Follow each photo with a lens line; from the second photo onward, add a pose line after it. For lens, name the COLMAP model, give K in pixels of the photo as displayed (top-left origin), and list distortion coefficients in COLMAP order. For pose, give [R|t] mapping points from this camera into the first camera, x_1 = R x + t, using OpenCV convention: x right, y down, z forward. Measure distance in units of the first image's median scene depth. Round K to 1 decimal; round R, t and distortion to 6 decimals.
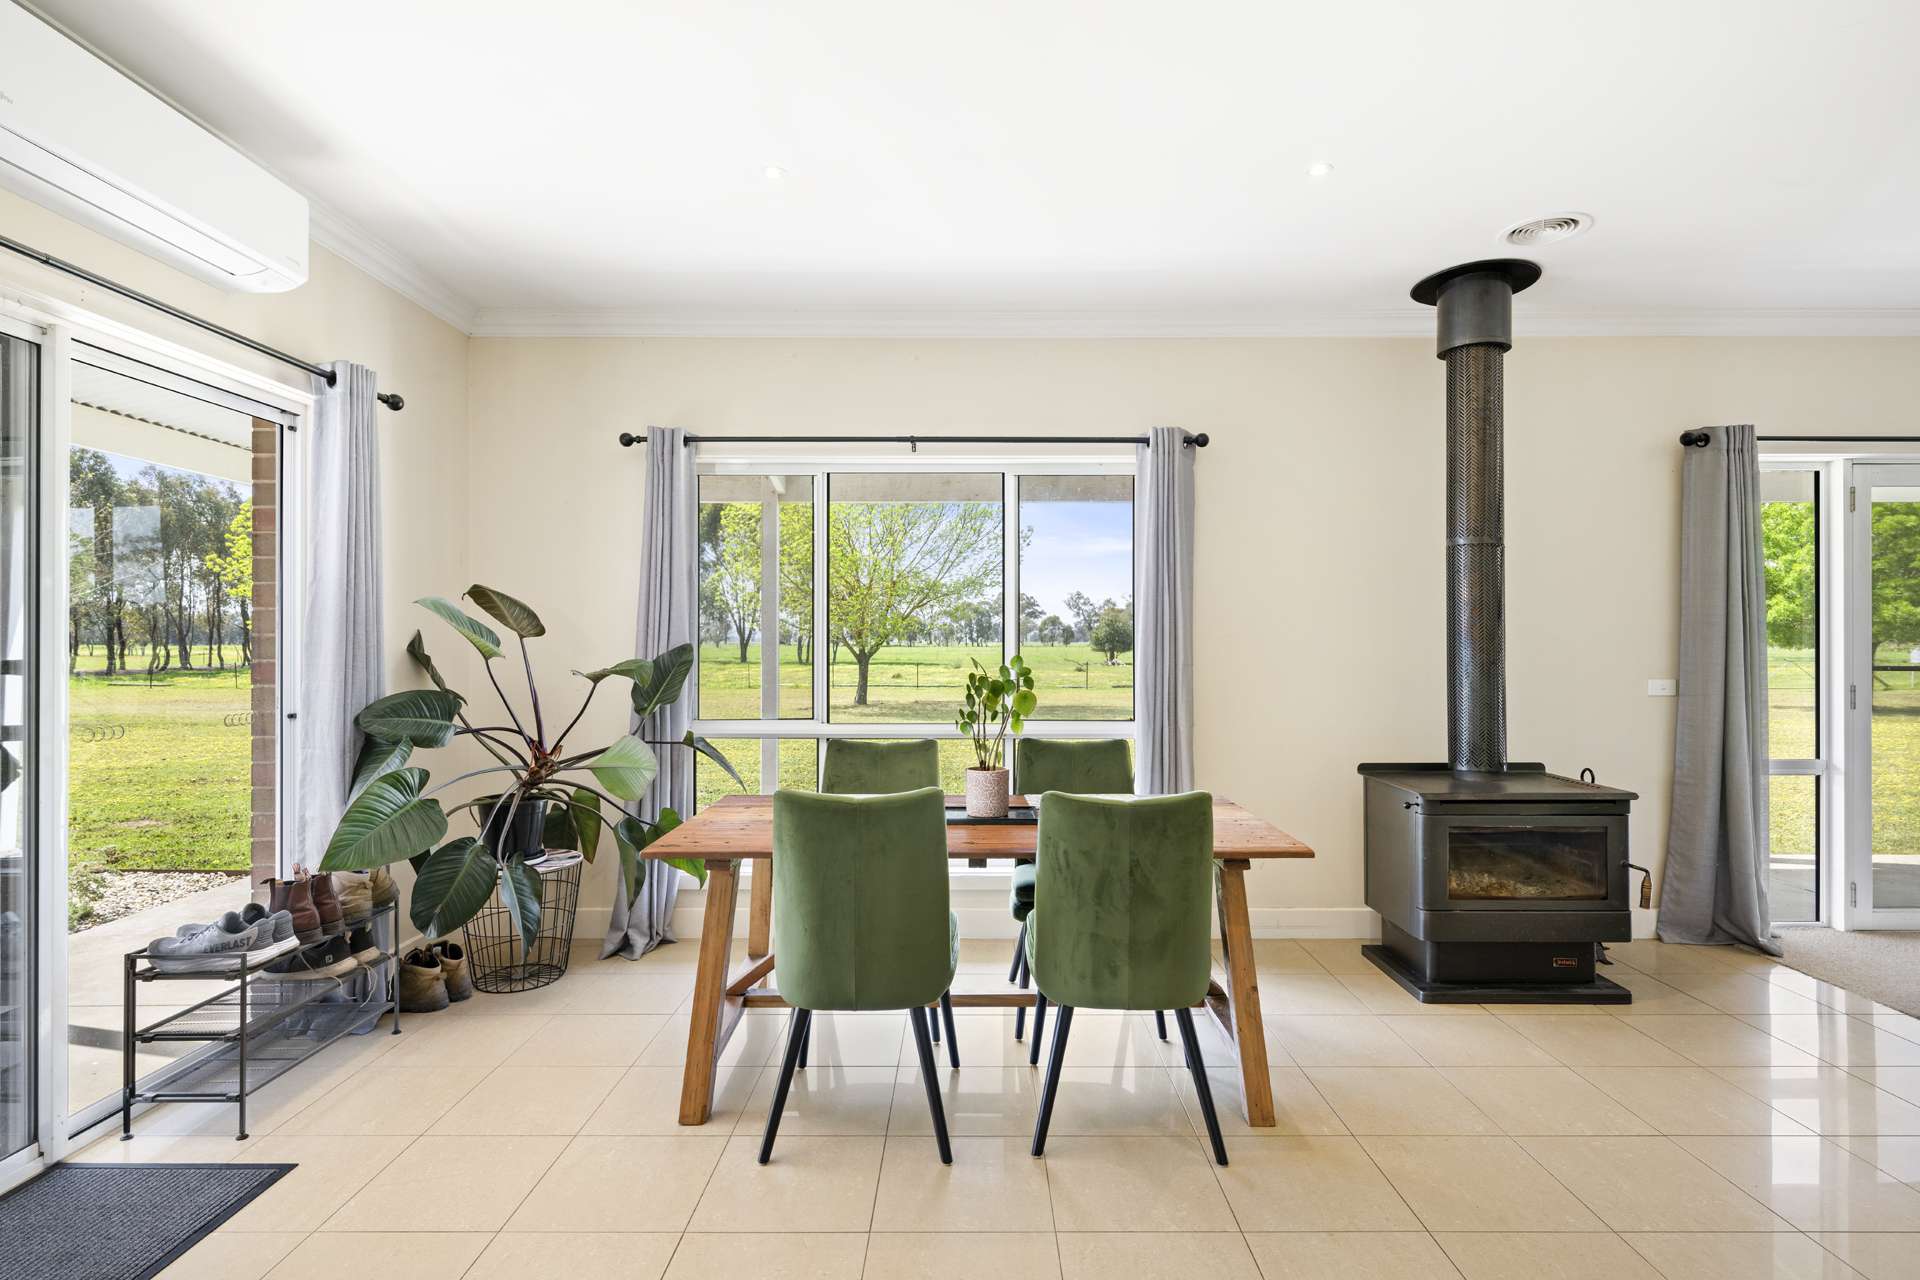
lens RADIAL K [[944.4, 0, 968.5], [0, 944.4, 648.7], [0, 0, 1]] dist [0.004606, -0.000508]
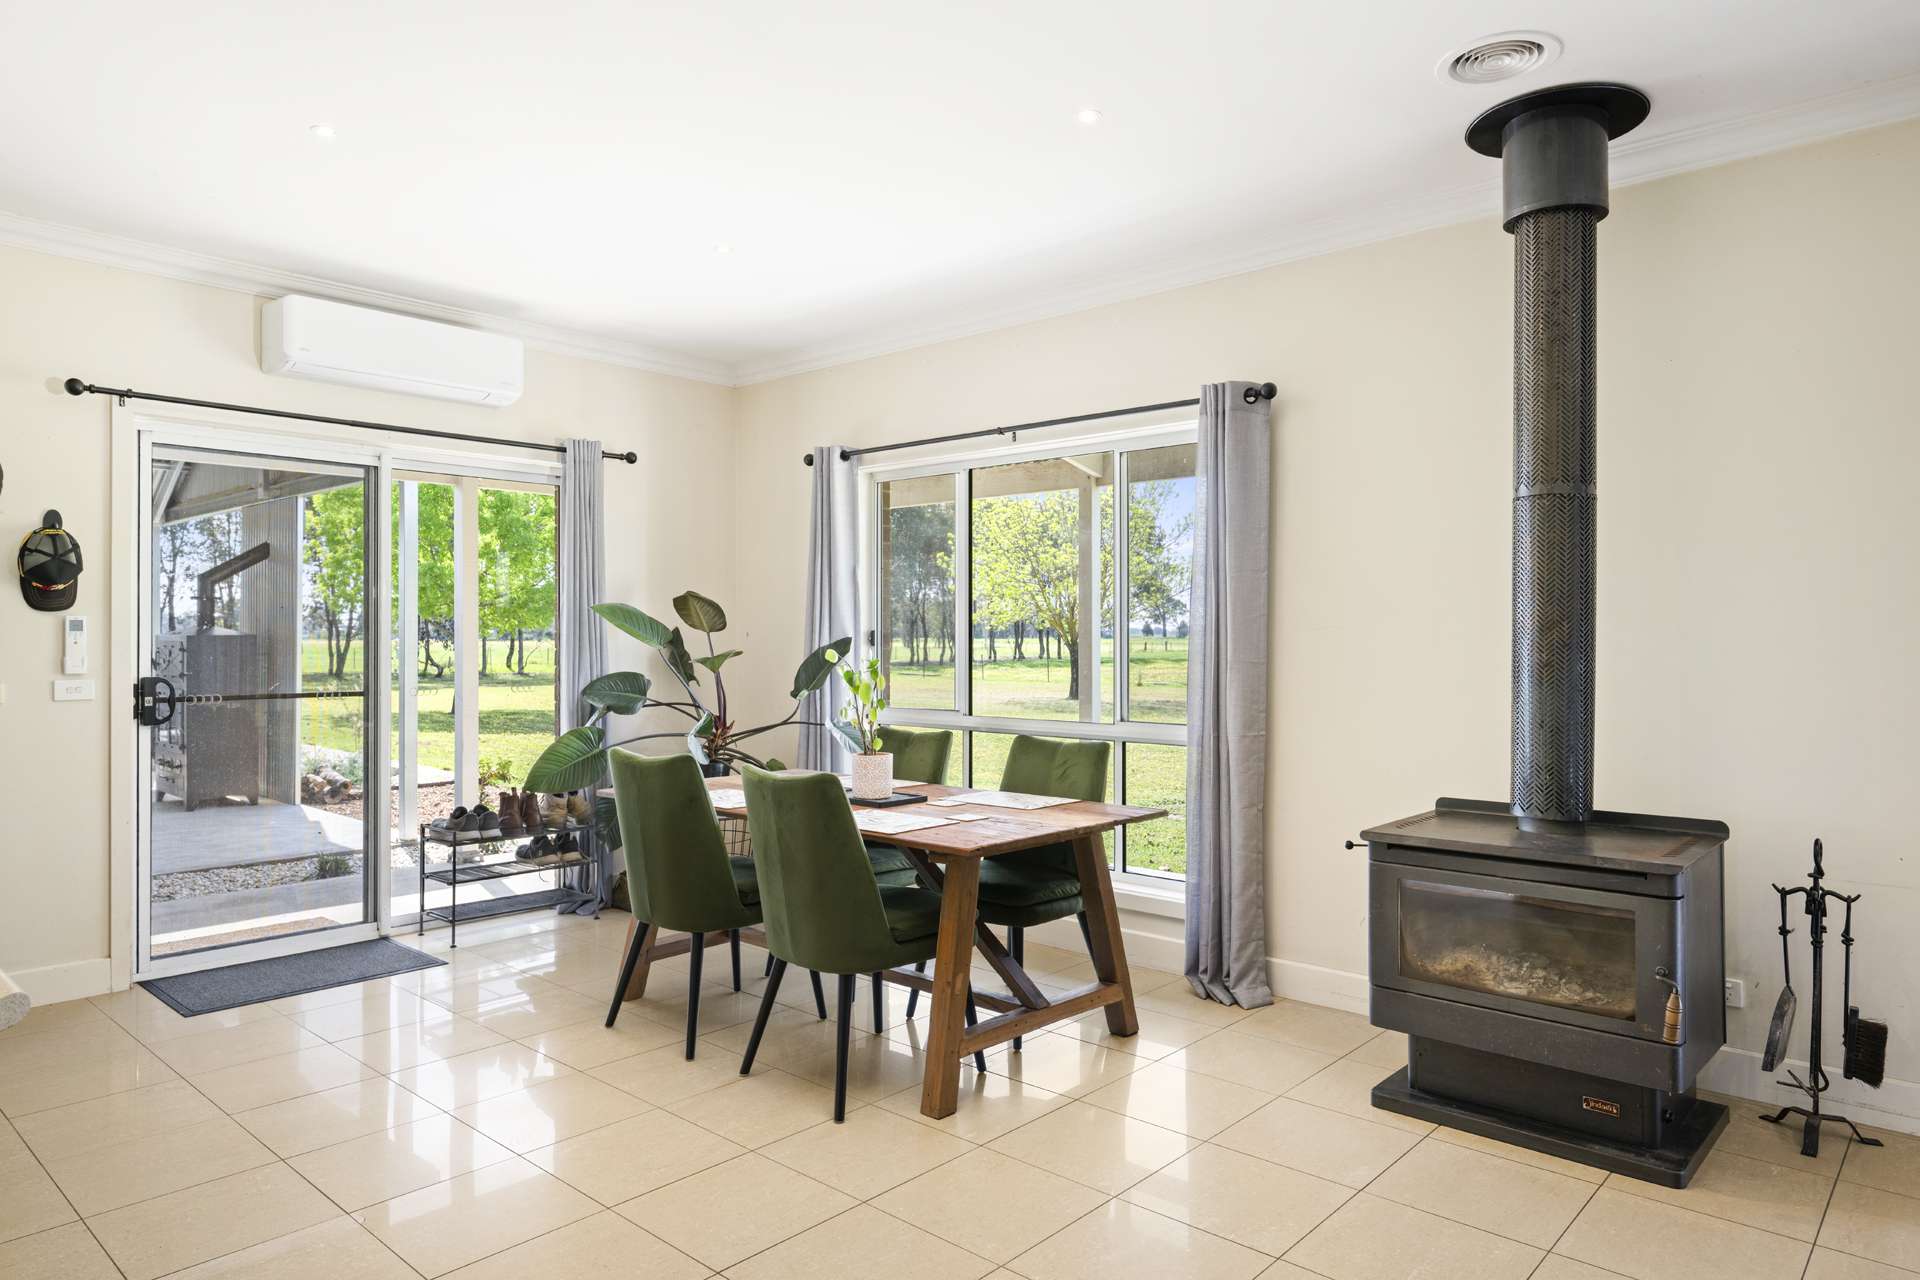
lens RADIAL K [[1182.4, 0, 957.9], [0, 1182.4, 637.3], [0, 0, 1]] dist [0.002792, -0.001689]
pose [[0.744384, 0.000259, -0.667752, 0.811001], [-0.001956, 0.999996, -0.001792, -0.003242], [0.667749, 0.002640, 0.744382, 0.054337]]
